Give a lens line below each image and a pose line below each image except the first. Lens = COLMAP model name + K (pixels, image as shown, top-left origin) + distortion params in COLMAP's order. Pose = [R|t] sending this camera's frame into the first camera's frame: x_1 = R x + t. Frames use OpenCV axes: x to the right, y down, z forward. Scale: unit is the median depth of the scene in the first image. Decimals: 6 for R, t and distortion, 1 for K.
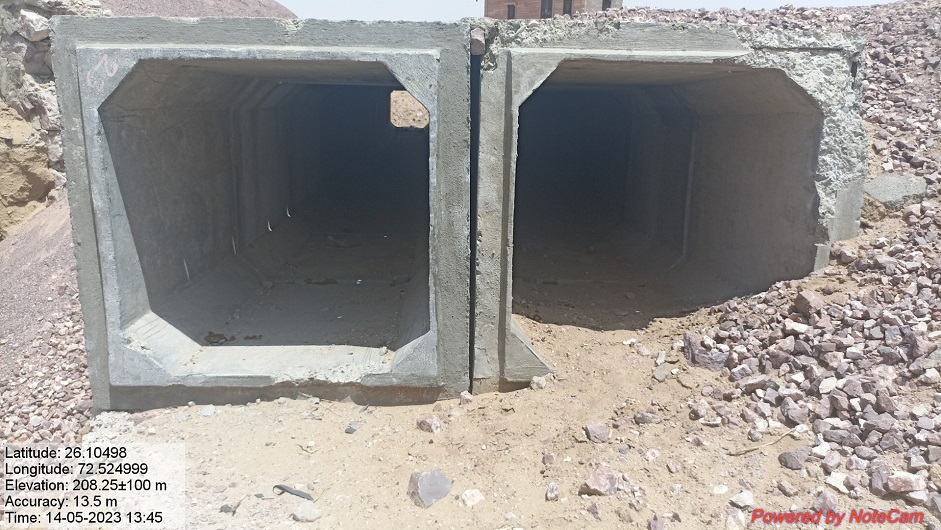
lens RADIAL K [[709.5, 0, 474.9], [0, 709.5, 265.2], [0, 0, 1]] dist [0.062692, -0.080072]
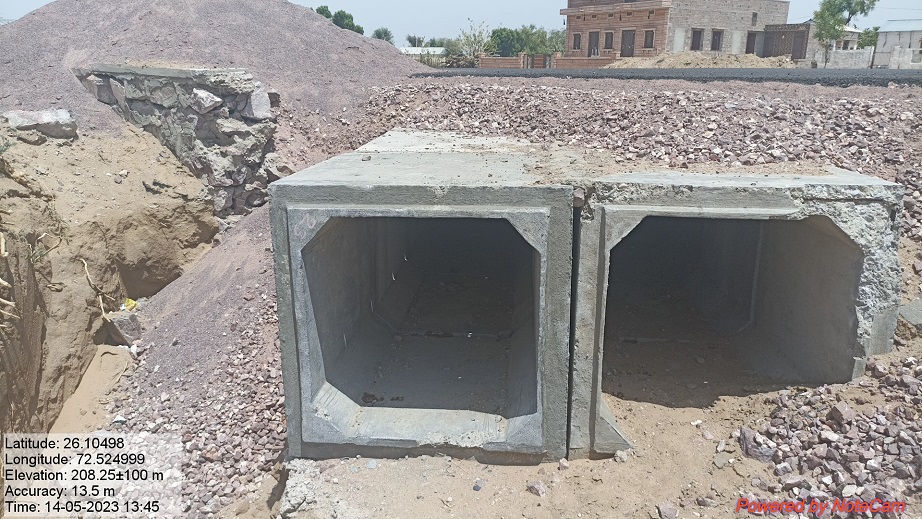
lens RADIAL K [[695.1, 0, 465.3], [0, 695.1, 259.7], [0, 0, 1]] dist [0.062692, -0.080072]
pose [[0.992064, 0.018328, -0.124388, -0.039393], [-0.013445, 0.999110, 0.039980, -0.237824], [0.125010, -0.037990, 0.991428, -0.273733]]
